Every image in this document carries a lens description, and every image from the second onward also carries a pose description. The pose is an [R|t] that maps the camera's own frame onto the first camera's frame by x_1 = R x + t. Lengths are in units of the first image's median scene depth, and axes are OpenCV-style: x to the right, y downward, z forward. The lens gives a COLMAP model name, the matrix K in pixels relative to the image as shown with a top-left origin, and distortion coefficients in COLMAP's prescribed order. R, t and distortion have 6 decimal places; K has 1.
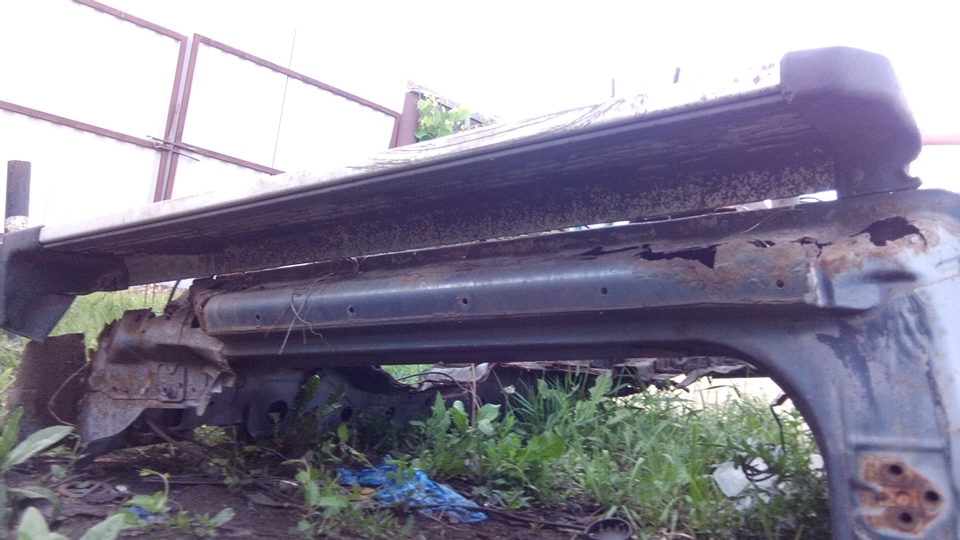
lens RADIAL K [[922.2, 0, 502.1], [0, 922.2, 269.0], [0, 0, 1]] dist [0.045954, -0.124540]
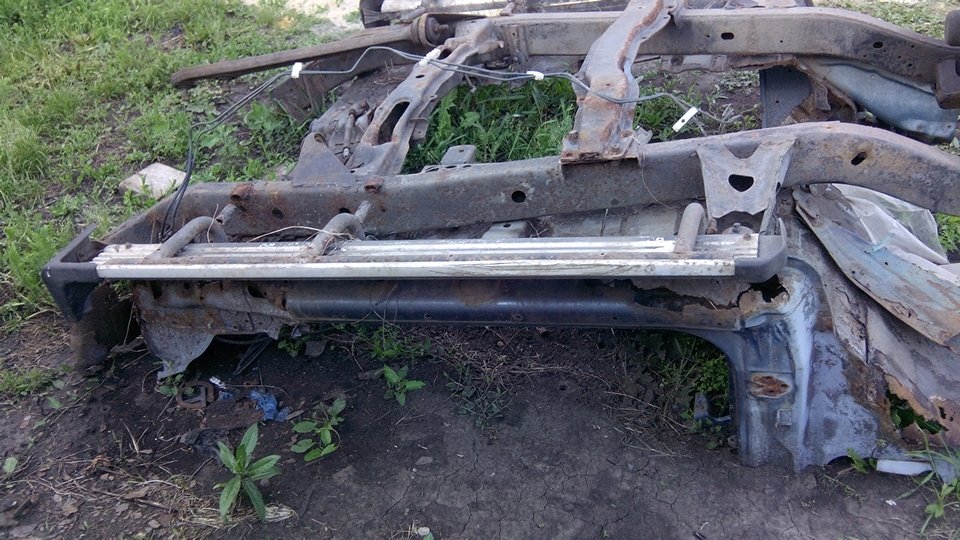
lens RADIAL K [[922.2, 0, 502.1], [0, 922.2, 269.0], [0, 0, 1]] dist [0.045954, -0.124540]
pose [[0.917335, -0.328988, 0.224196, -0.417000], [0.124073, 0.771340, 0.624212, -1.087815], [-0.378289, -0.544795, 0.748396, -0.171961]]
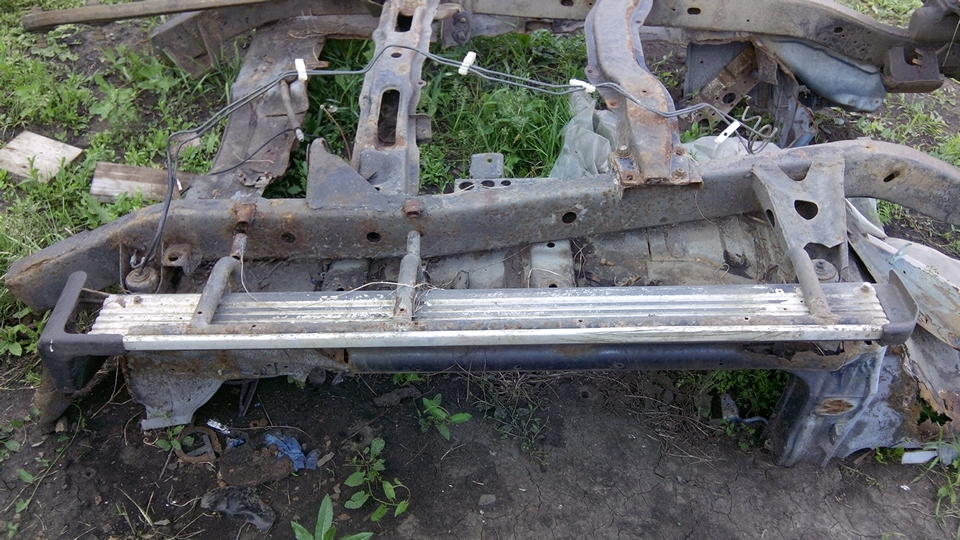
lens RADIAL K [[922.2, 0, 502.1], [0, 922.2, 269.0], [0, 0, 1]] dist [0.045954, -0.124540]
pose [[0.804343, -0.411549, 0.428556, -0.837171], [-0.054984, 0.666621, 0.743366, -1.280628], [-0.591616, -0.621485, 0.513563, 0.420263]]
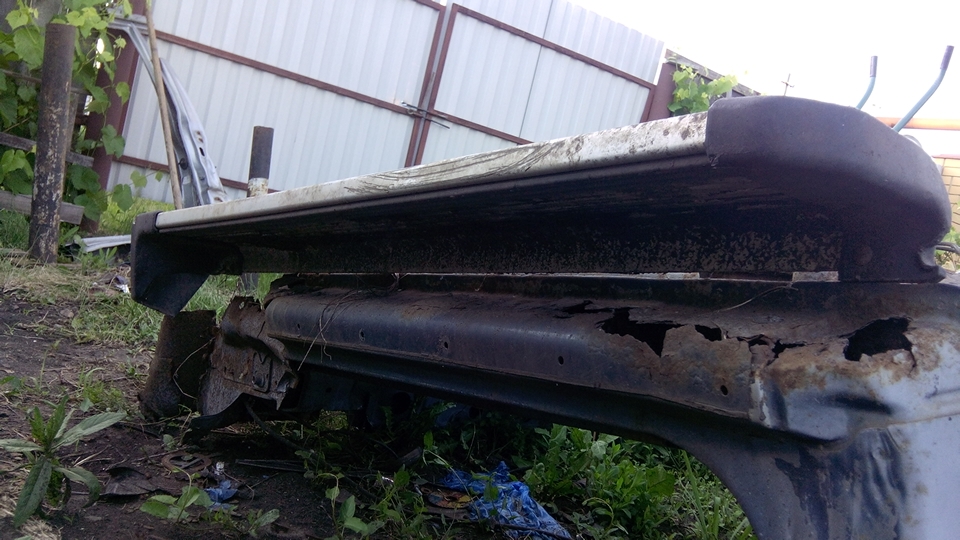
lens RADIAL K [[922.2, 0, 502.1], [0, 922.2, 269.0], [0, 0, 1]] dist [0.045954, -0.124540]
pose [[0.951400, 0.084486, -0.296142, 0.280780], [-0.072973, 0.996093, 0.049737, -0.090713], [0.299187, -0.025710, 0.953848, 0.162676]]
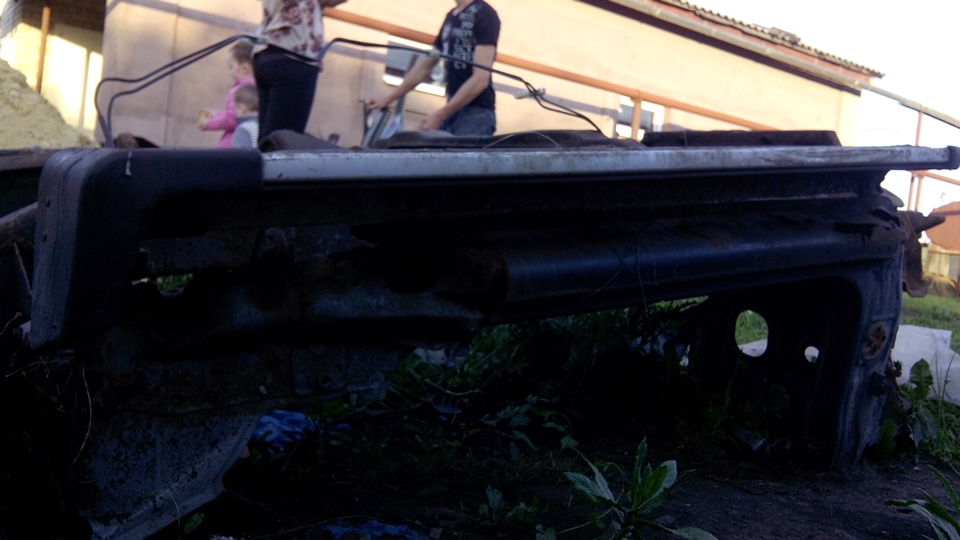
lens RADIAL K [[922.2, 0, 502.1], [0, 922.2, 269.0], [0, 0, 1]] dist [0.045954, -0.124540]
pose [[0.272601, -0.125325, 0.953930, -1.474990], [-0.129844, 0.977618, 0.165542, -0.130689], [-0.953325, -0.168989, 0.250227, 1.046971]]
